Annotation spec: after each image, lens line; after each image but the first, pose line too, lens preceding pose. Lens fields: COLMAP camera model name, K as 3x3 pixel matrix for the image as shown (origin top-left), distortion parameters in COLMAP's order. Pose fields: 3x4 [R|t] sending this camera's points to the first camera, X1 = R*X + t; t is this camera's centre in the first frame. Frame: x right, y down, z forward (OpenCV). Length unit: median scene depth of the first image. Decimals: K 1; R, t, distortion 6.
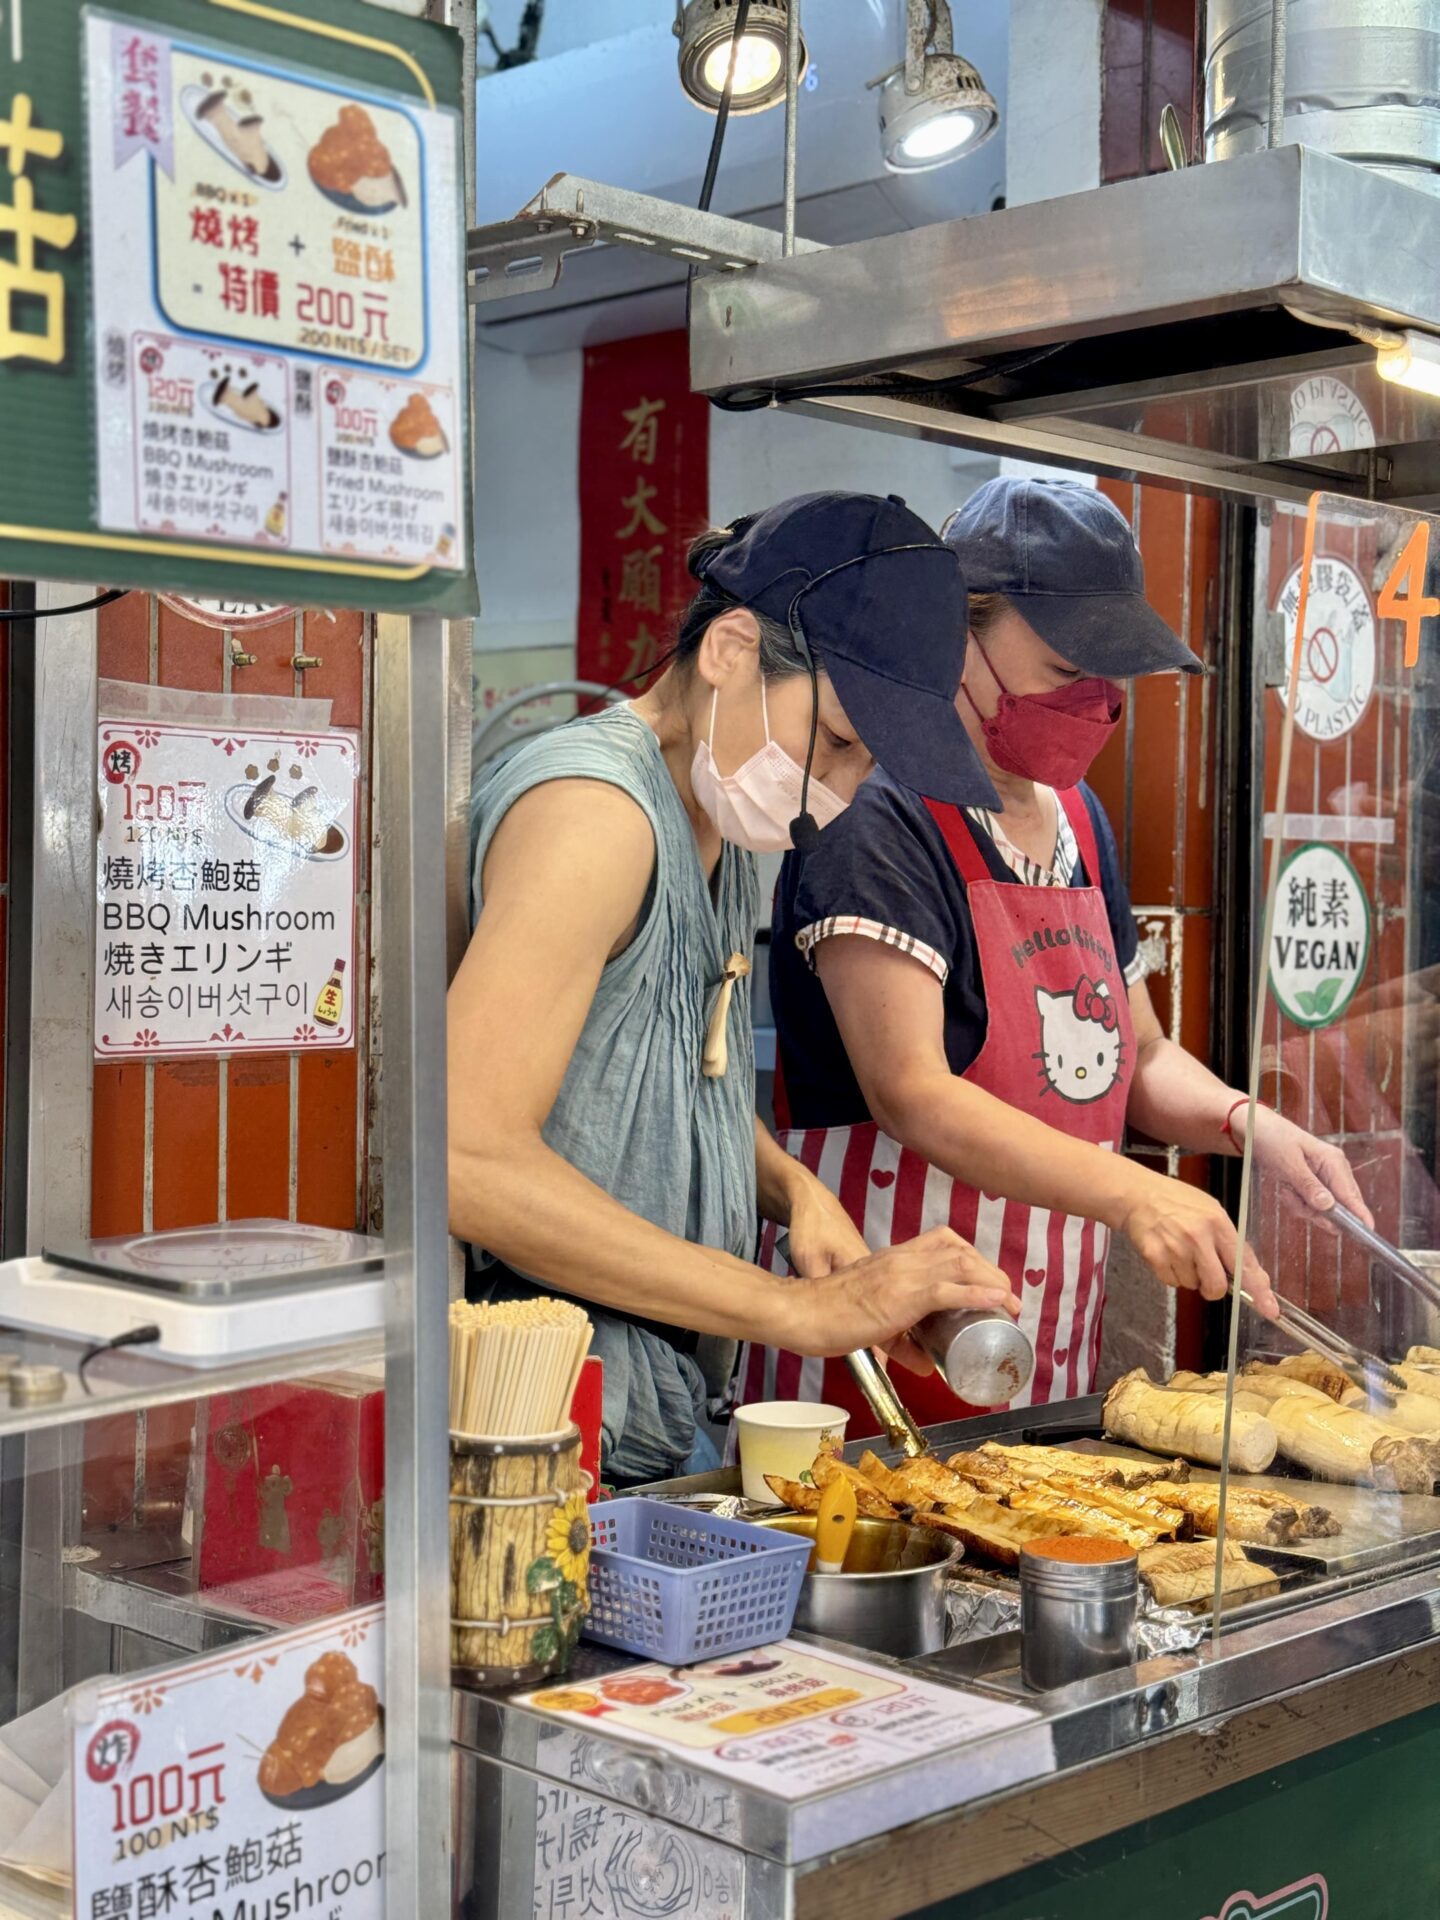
lens RADIAL K [[2631.2, 0, 720.5], [0, 2631.2, 963.5], [0, 0, 1]] dist [0.070938, 0.000000]
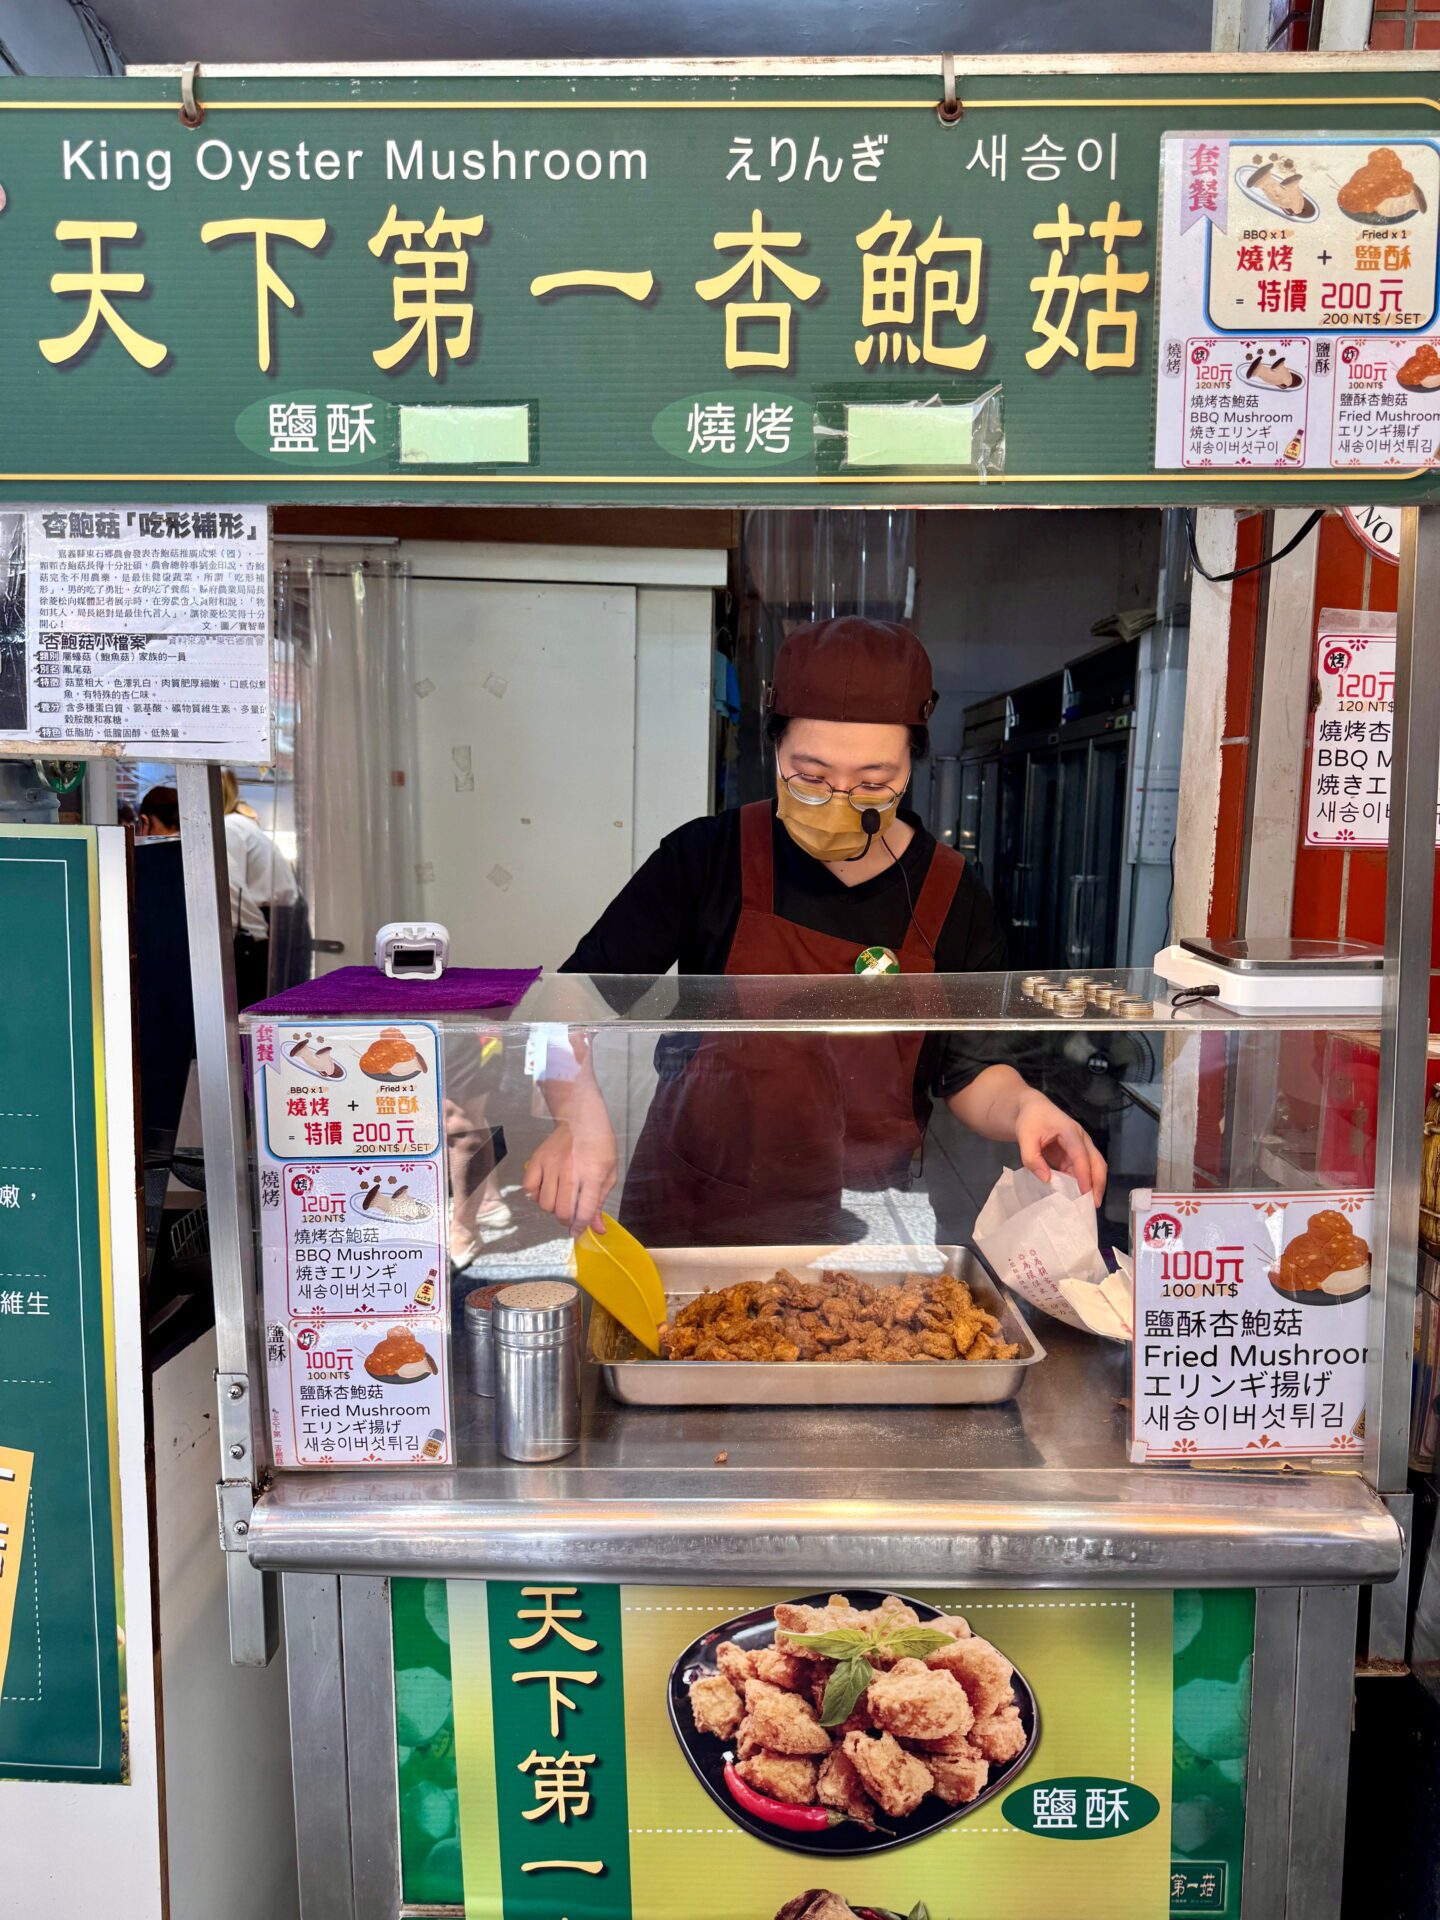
lens RADIAL K [[1372.4, 0, 720.0], [0, 1372.4, 957.9], [0, 0, 1]] dist [0.003545, -0.005572]
pose [[0.673767, 0.076255, -0.734999, 0.201759], [-0.025295, 0.996458, 0.080194, 0.063456], [0.738511, -0.035440, 0.673309, 0.221802]]
